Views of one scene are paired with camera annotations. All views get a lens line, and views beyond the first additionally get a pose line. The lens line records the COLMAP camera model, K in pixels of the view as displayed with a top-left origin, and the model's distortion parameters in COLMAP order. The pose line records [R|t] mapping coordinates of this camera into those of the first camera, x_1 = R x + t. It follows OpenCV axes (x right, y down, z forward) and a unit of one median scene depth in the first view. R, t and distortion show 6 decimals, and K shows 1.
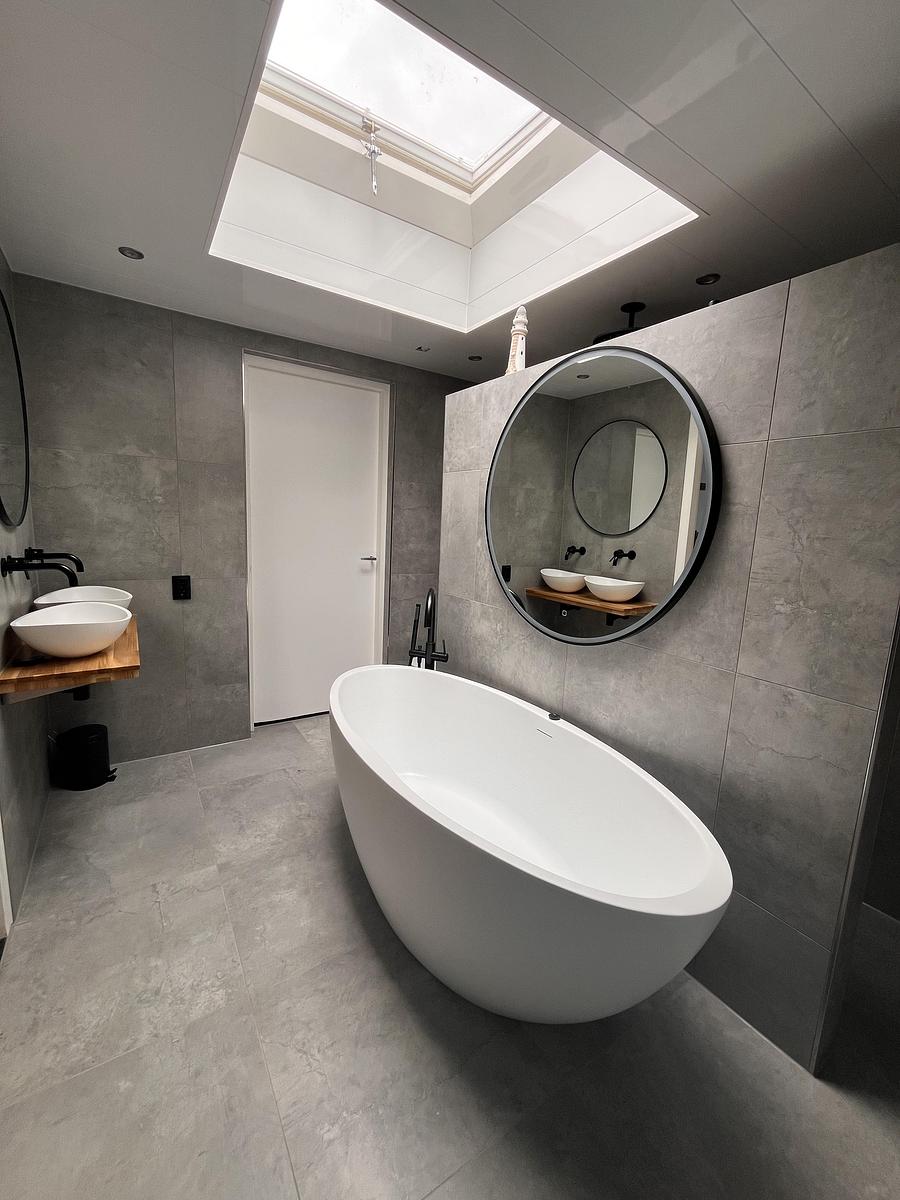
lens RADIAL K [[487.5, 0, 448.8], [0, 487.5, 595.6], [0, 0, 1]] dist [-0.004000, -0.000189]
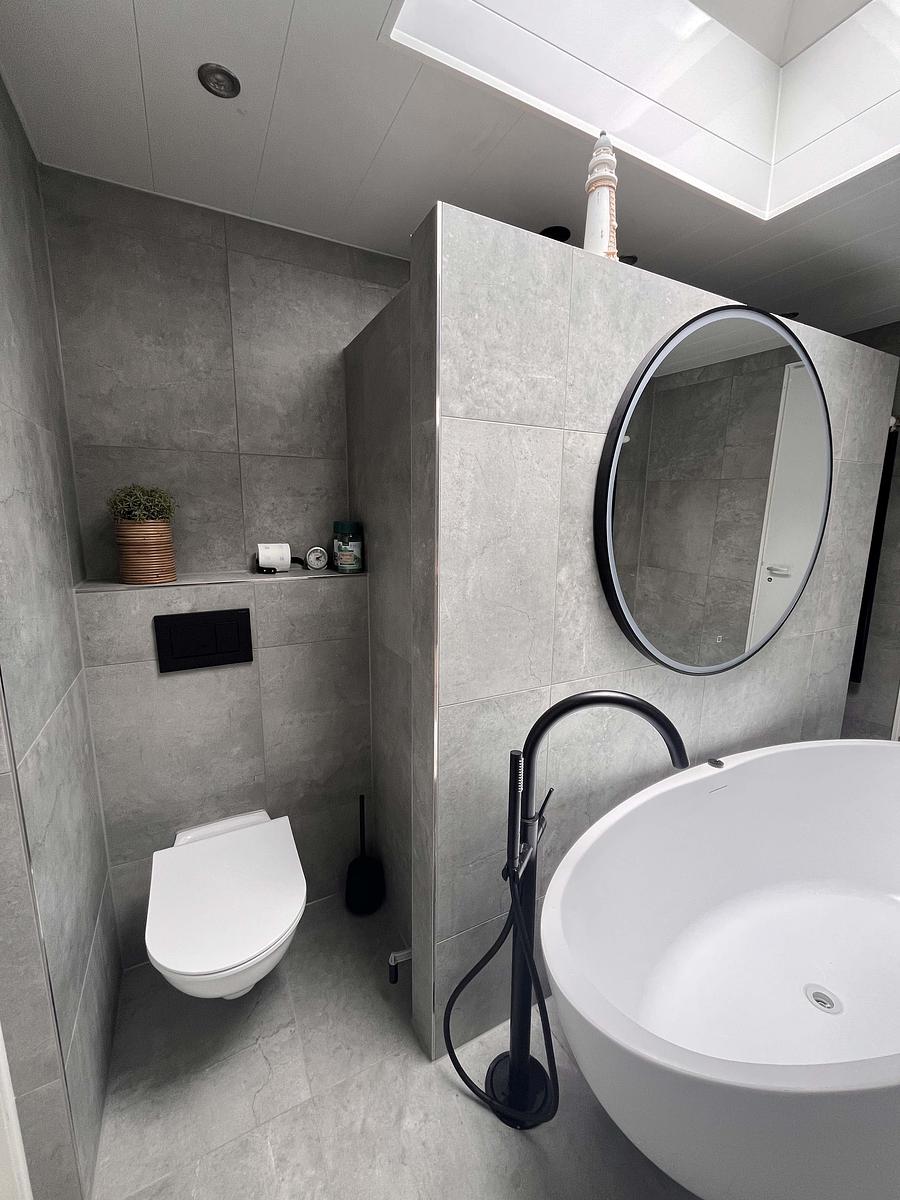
lens RADIAL K [[487.5, 0, 448.7], [0, 487.5, 601.2], [0, 0, 1]] dist [-0.004000, -0.000189]
pose [[0.089757, -0.215451, 0.972381, -0.429876], [0.154708, 0.967487, 0.200086, -0.190587], [-0.983875, 0.132476, 0.120171, 0.992268]]
